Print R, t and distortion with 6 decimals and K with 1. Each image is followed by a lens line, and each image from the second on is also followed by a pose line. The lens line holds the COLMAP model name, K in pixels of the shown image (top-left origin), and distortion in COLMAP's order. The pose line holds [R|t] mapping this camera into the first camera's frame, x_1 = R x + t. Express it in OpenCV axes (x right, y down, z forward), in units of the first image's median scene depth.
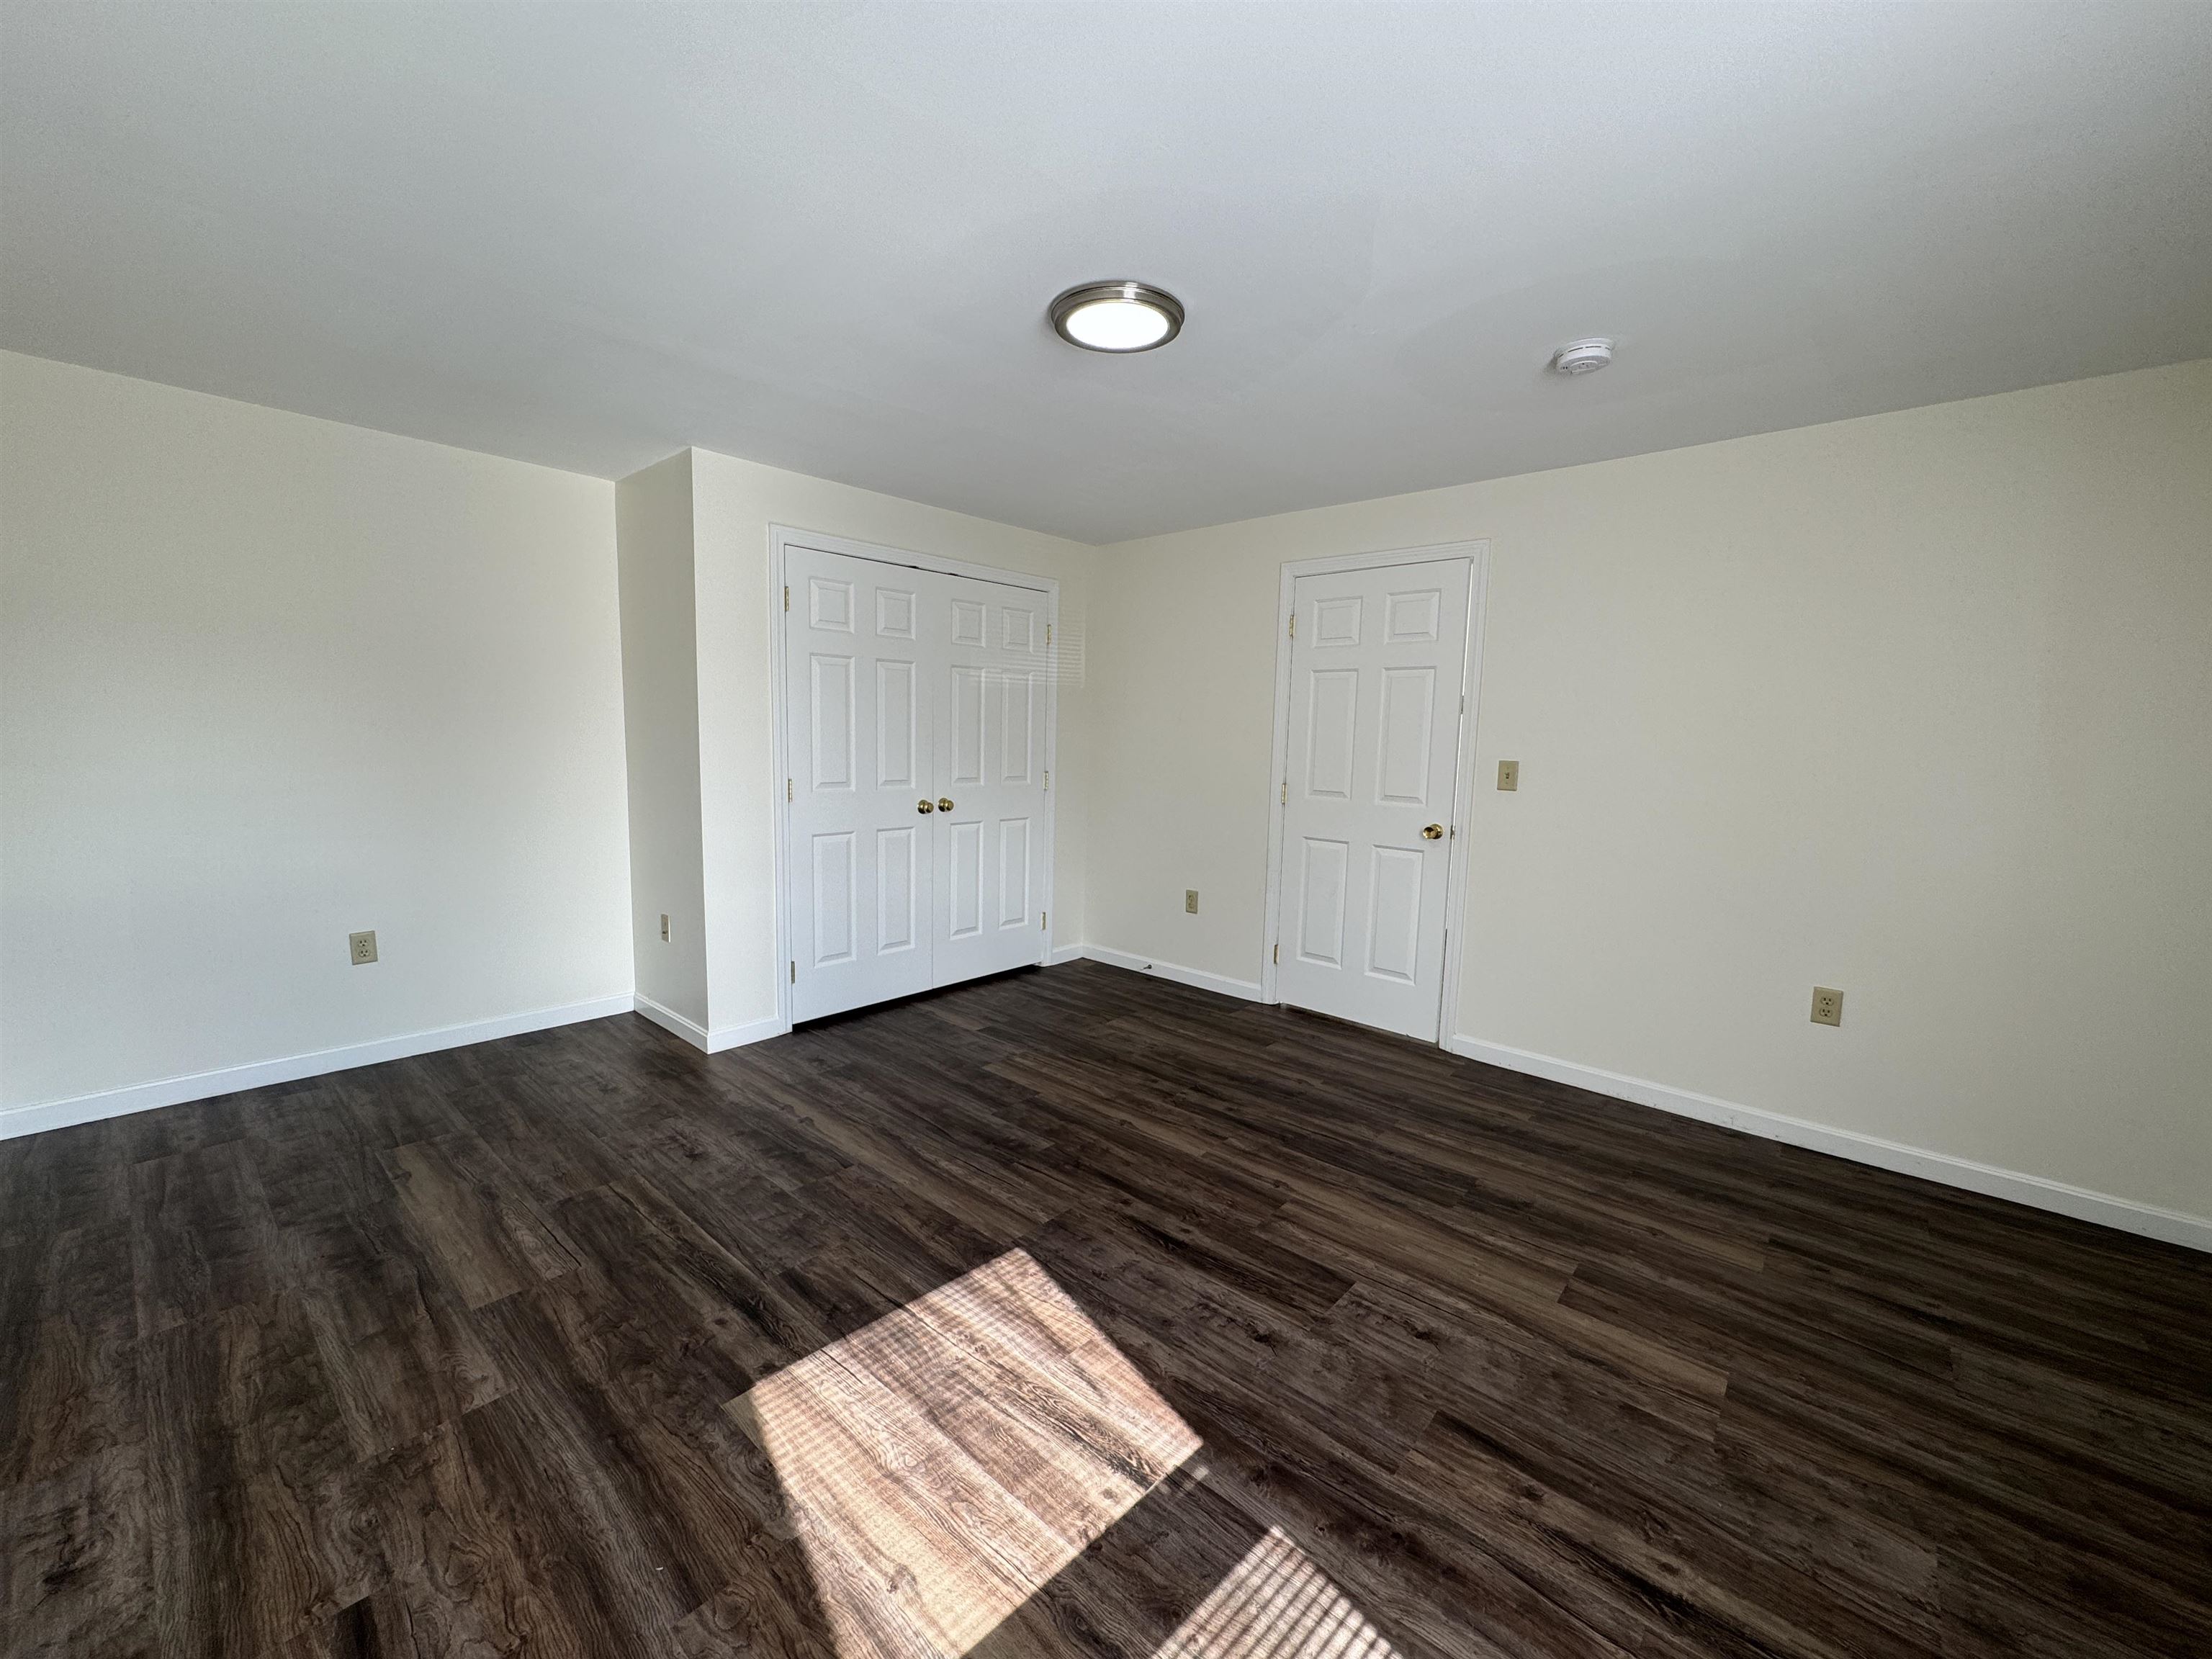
lens RADIAL K [[880.9, 0, 1104.2], [0, 880.9, 831.4], [0, 0, 1]] dist [-0.002997, 0.000136]
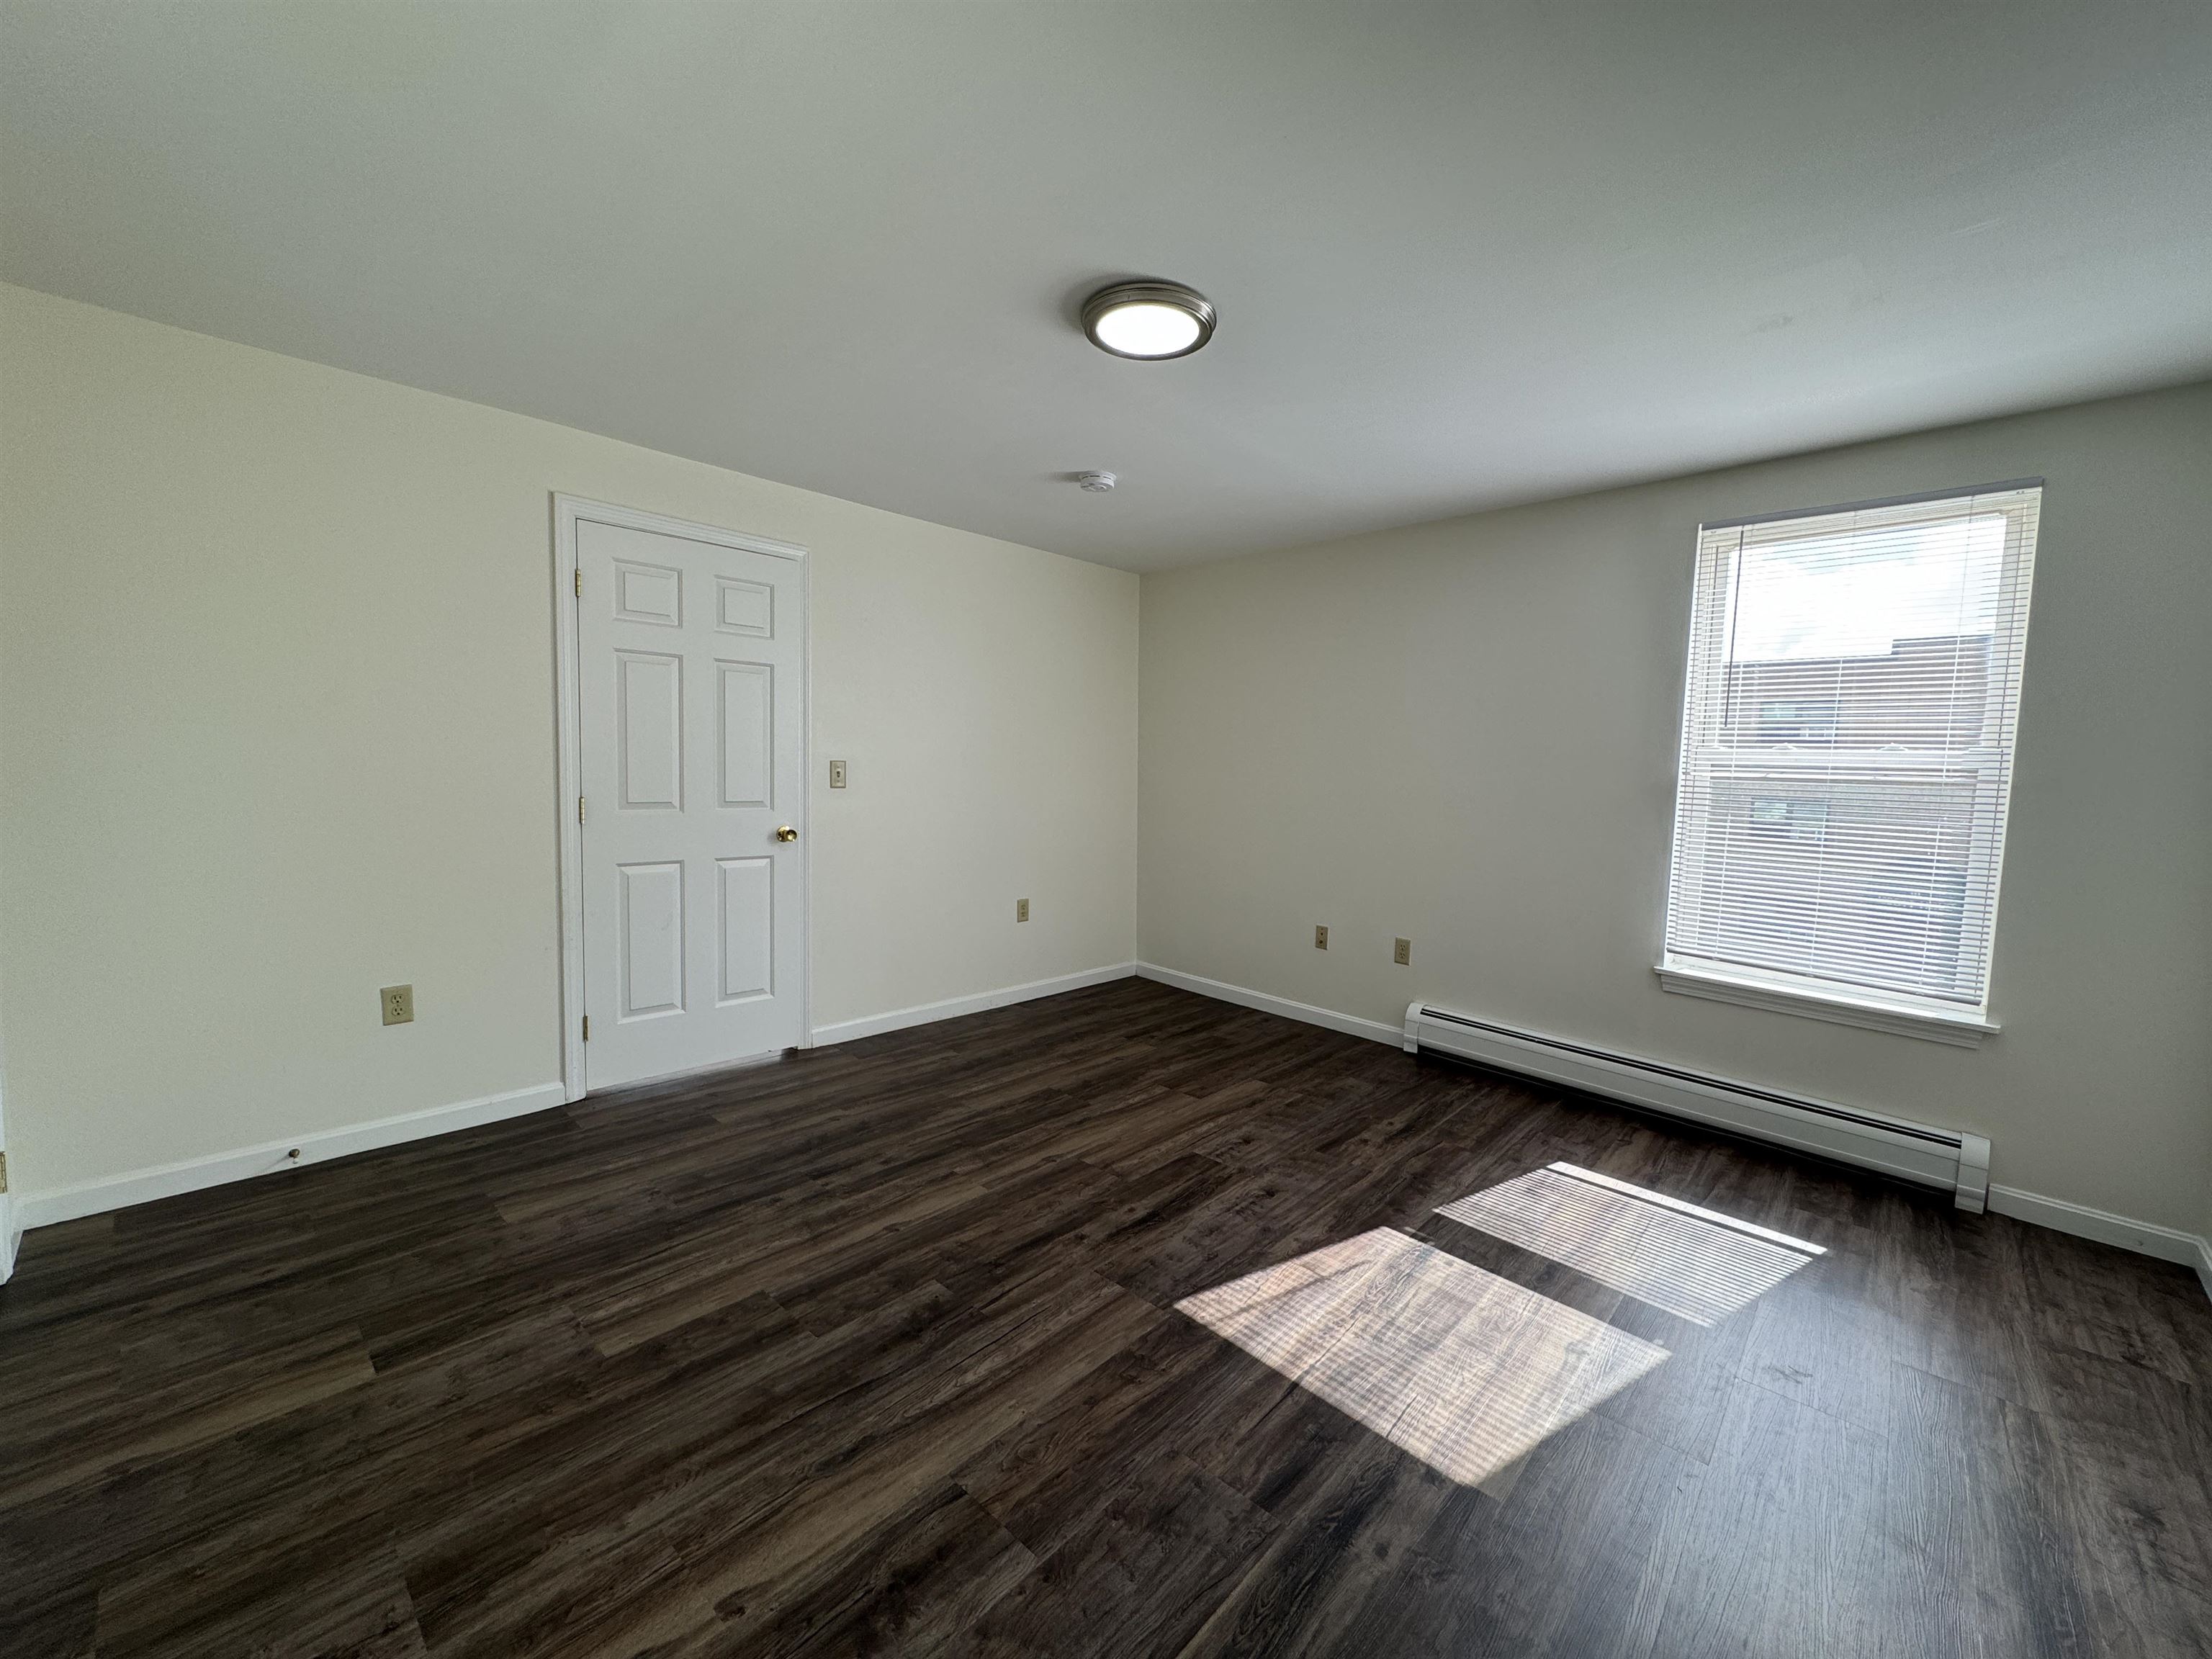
lens RADIAL K [[880.9, 0, 1104.2], [0, 880.9, 831.4], [0, 0, 1]] dist [-0.002997, 0.000136]
pose [[0.024440, -0.101470, 0.994538, -1.006307], [0.083975, 0.991528, 0.099100, -0.119951], [-0.996168, 0.081094, 0.032754, 1.047624]]
